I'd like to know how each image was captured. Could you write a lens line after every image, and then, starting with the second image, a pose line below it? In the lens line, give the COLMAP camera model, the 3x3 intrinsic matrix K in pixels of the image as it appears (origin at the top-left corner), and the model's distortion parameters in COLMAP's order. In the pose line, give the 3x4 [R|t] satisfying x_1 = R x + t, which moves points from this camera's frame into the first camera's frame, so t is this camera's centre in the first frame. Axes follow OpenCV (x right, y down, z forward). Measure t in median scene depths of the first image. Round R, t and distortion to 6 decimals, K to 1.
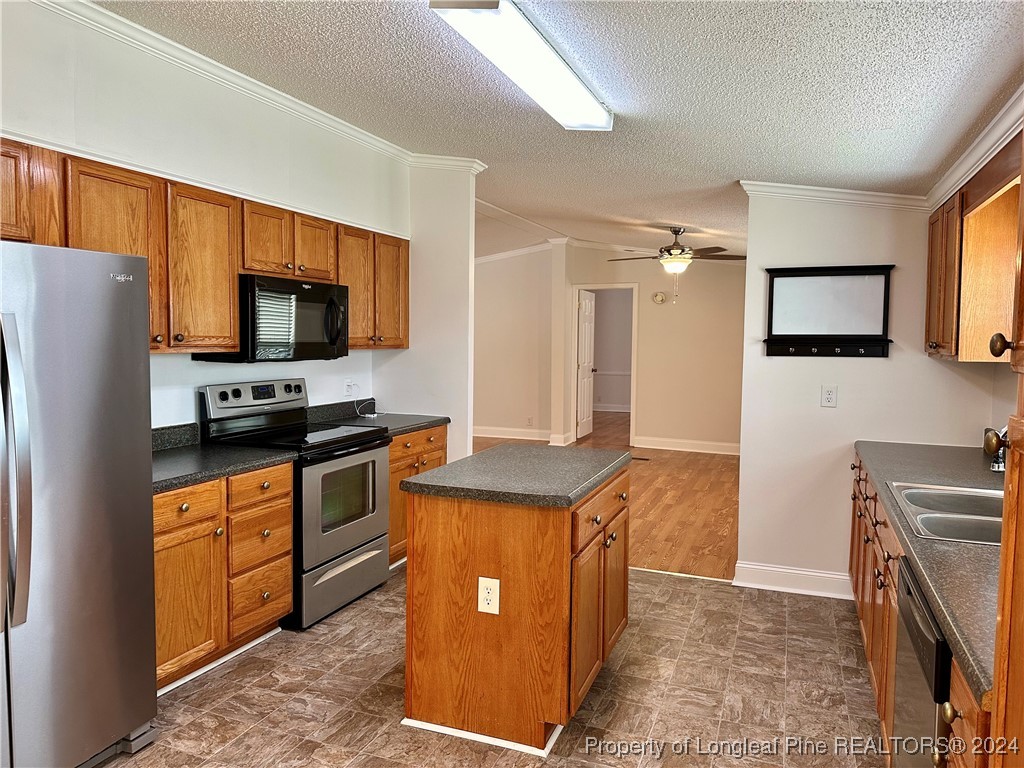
lens RADIAL K [[718.2, 0, 512.0], [0, 718.2, 384.0], [0, 0, 1]] dist [0.124495, -0.172376]
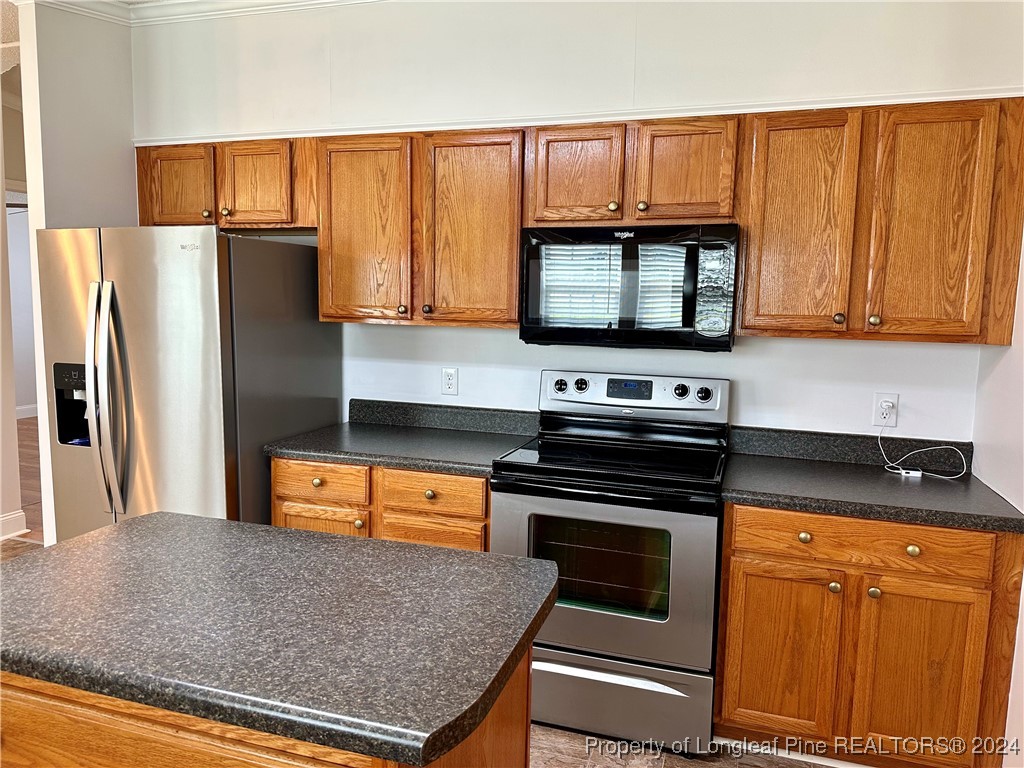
lens RADIAL K [[718.2, 0, 512.0], [0, 718.2, 384.0], [0, 0, 1]] dist [0.124495, -0.172376]
pose [[0.073650, 0.106381, -0.991594, 0.406894], [-0.088283, 0.991086, 0.099769, -0.062510], [0.993369, 0.080193, 0.082385, 0.936968]]
